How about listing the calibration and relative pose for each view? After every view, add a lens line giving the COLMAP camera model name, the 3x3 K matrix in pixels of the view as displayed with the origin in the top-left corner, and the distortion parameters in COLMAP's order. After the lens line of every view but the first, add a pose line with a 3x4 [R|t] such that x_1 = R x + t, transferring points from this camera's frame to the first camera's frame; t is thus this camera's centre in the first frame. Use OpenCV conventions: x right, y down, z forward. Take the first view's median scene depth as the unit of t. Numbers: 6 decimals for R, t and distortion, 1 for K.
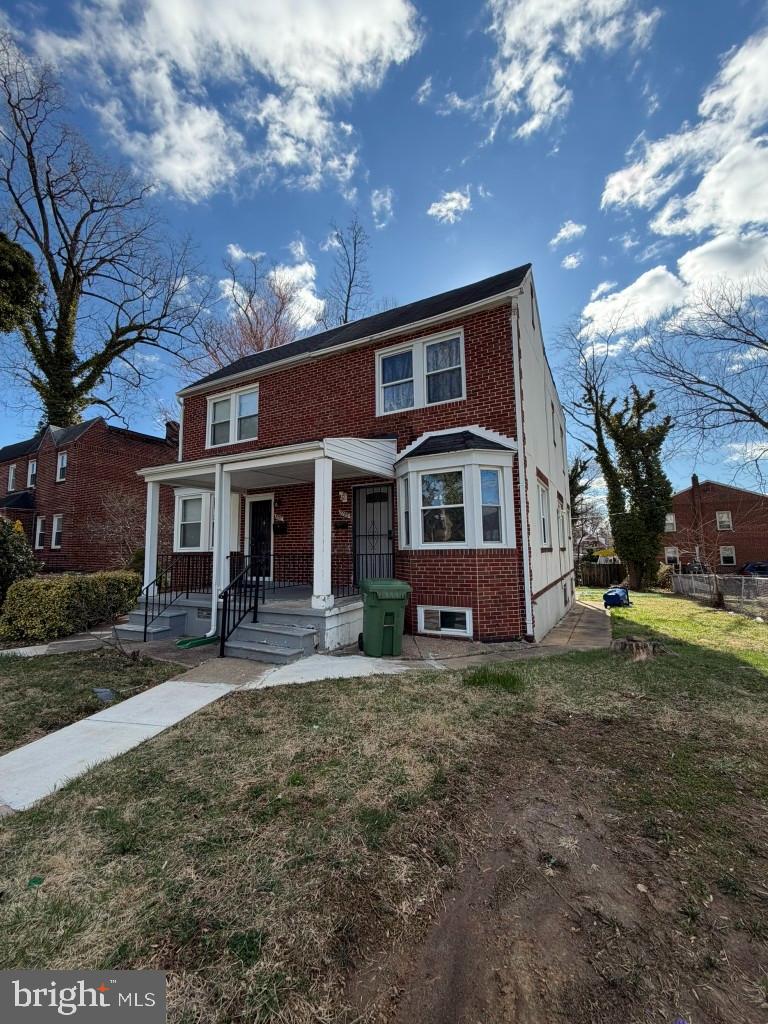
lens RADIAL K [[407.5, 0, 383.3], [0, 407.5, 509.8], [0, 0, 1]] dist [-0.000205, -0.000022]
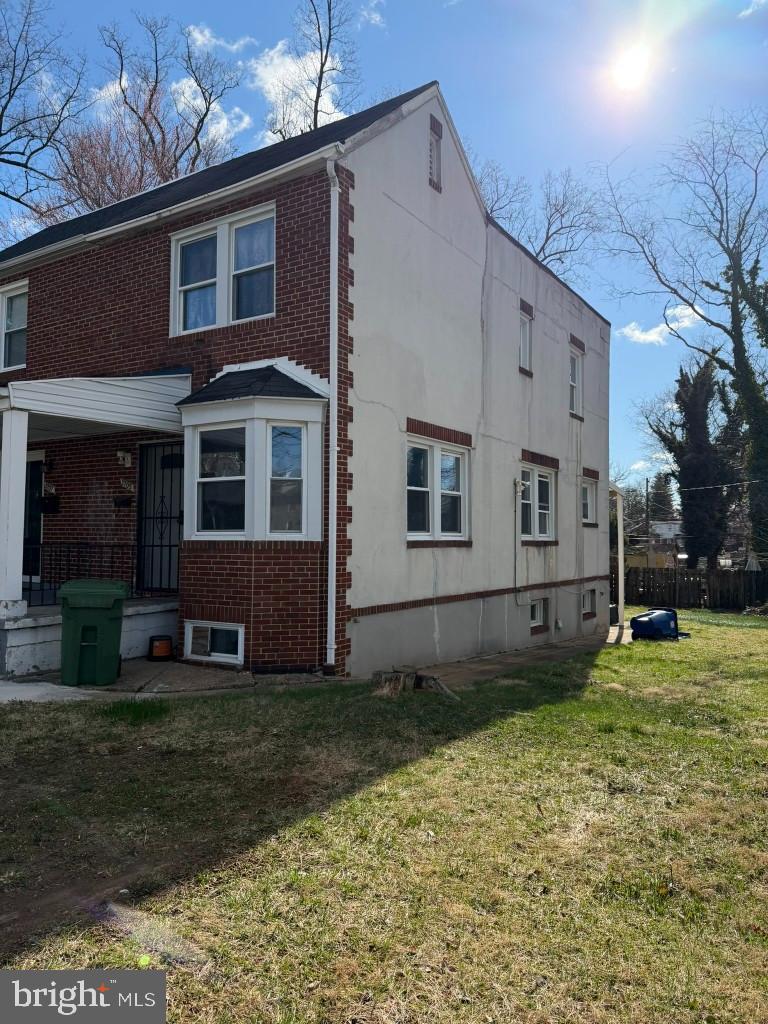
lens RADIAL K [[714.8, 0, 388.5], [0, 714.8, 514.3], [0, 0, 1]] dist [0.124505, -0.189314]
pose [[0.997174, 0.017673, -0.073016, 0.460774], [-0.012776, 0.997671, 0.066998, -0.029619], [0.074030, -0.065876, 0.995078, -0.173033]]
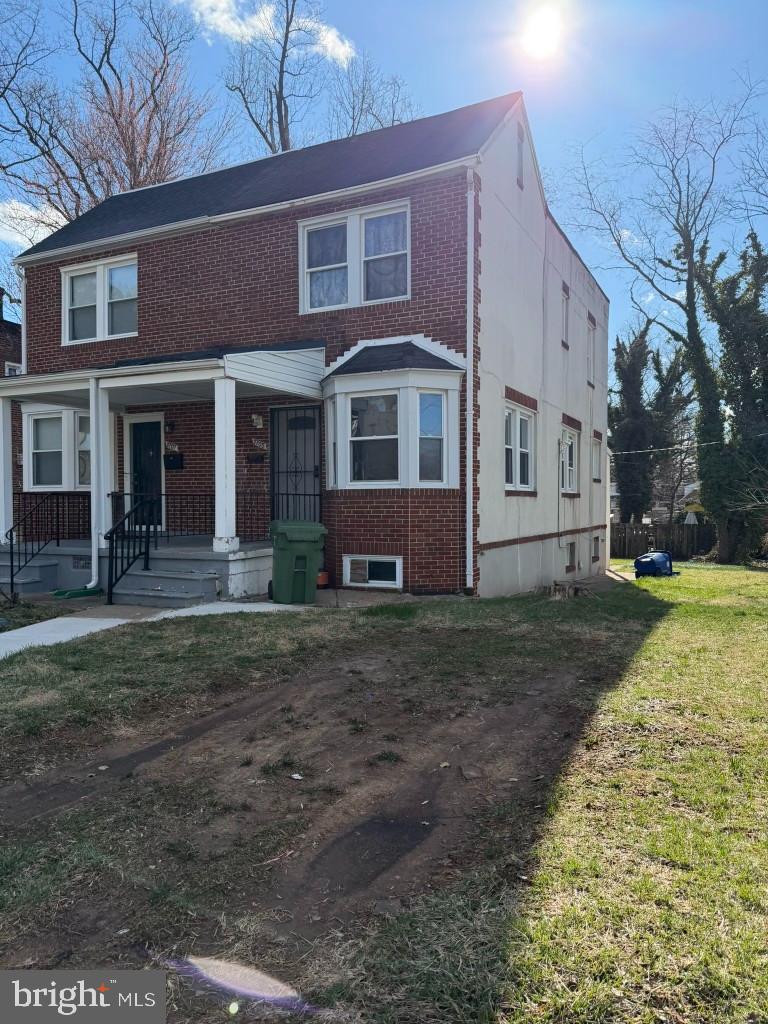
lens RADIAL K [[714.9, 0, 388.7], [0, 714.9, 519.8], [0, 0, 1]] dist [0.132044, -0.189385]
pose [[0.999051, 0.009682, 0.042462, 0.102303], [-0.014771, 0.992514, 0.121232, -0.016757], [-0.040970, -0.121745, 0.991716, -0.414648]]
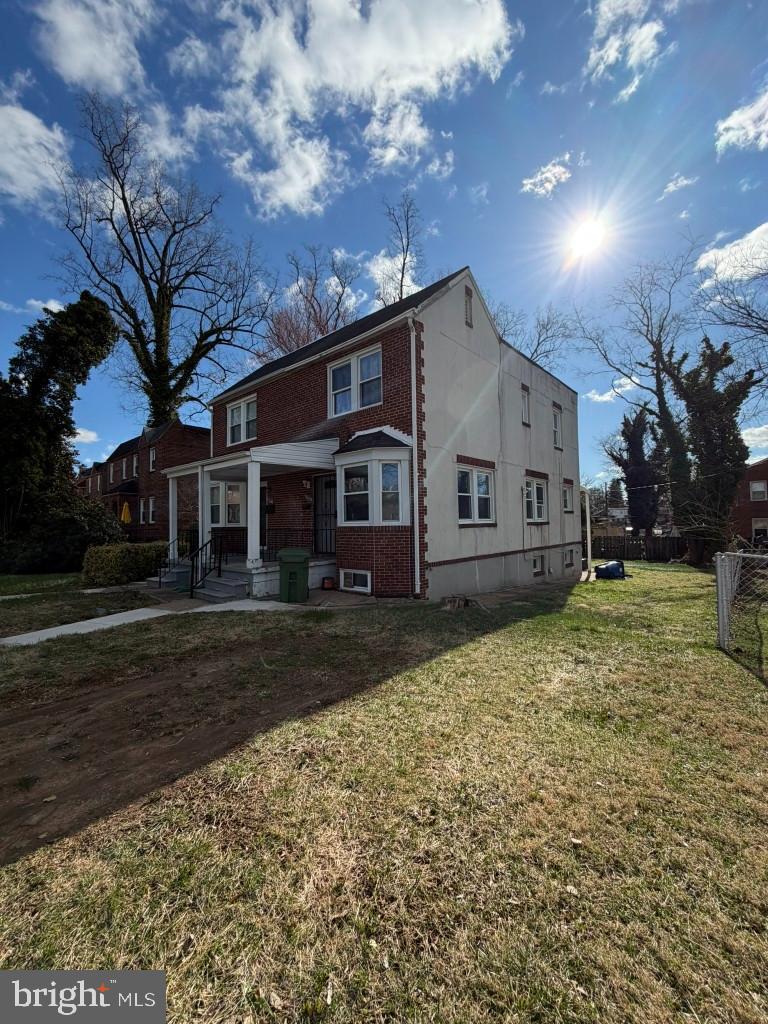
lens RADIAL K [[407.9, 0, 384.0], [0, 407.9, 512.0], [0, 0, 1]] dist [0.001064, -0.000015]
pose [[0.973443, -0.008827, -0.228760, 0.466476], [0.026150, 0.997003, 0.072808, -0.035434], [0.227432, -0.076856, 0.970756, -0.203901]]
